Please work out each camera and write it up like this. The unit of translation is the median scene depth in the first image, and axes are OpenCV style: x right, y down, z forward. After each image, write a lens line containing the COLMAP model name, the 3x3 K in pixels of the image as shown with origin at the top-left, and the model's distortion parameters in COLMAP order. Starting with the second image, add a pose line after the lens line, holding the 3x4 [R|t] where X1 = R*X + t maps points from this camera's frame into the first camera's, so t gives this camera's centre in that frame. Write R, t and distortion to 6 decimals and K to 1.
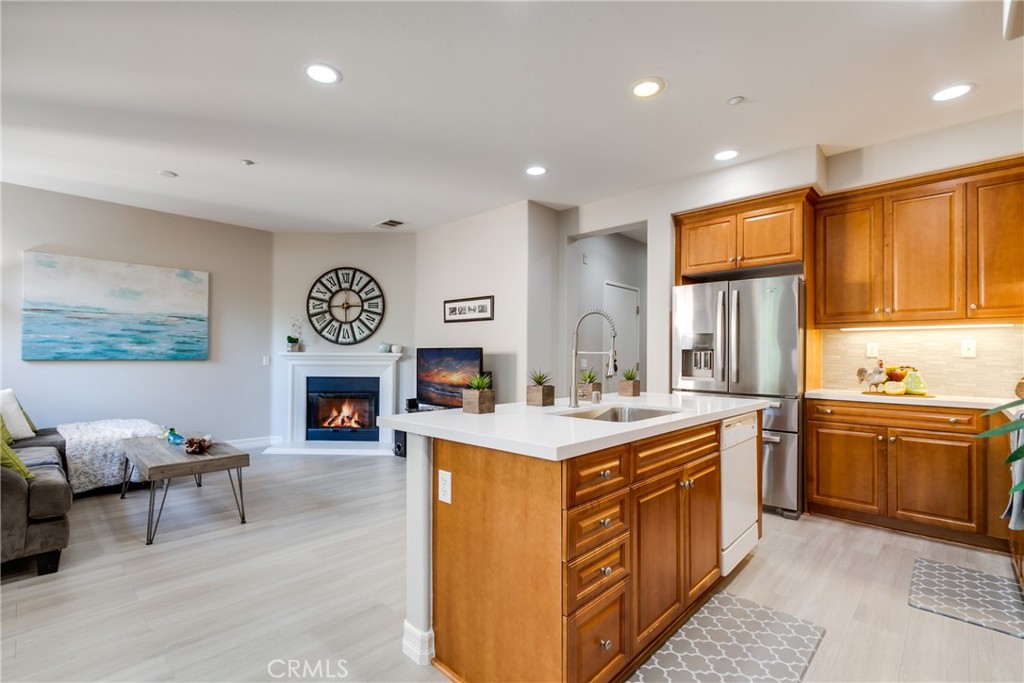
lens RADIAL K [[465.7, 0, 490.3], [0, 465.7, 351.4], [0, 0, 1]] dist [0.002976, 0.000111]
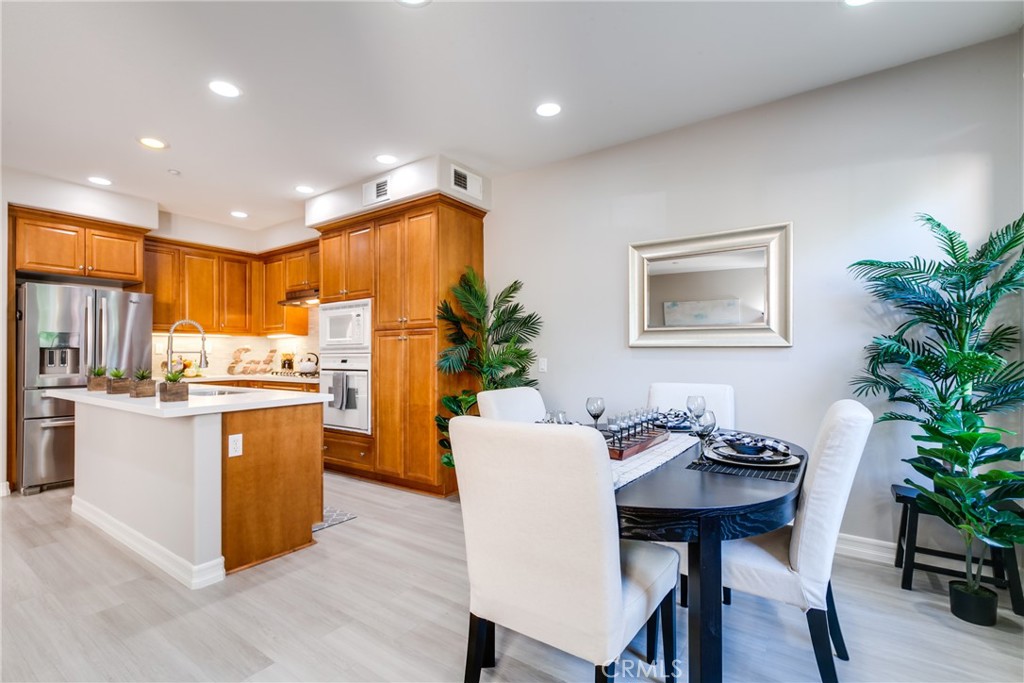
lens RADIAL K [[465.7, 0, 490.3], [0, 465.7, 351.4], [0, 0, 1]] dist [0.002976, 0.000111]
pose [[-0.146665, 0.000124, 0.989186, -0.828910], [-0.008532, 0.999963, -0.001390, -0.002821], [-0.989149, -0.008644, -0.146658, 0.217682]]
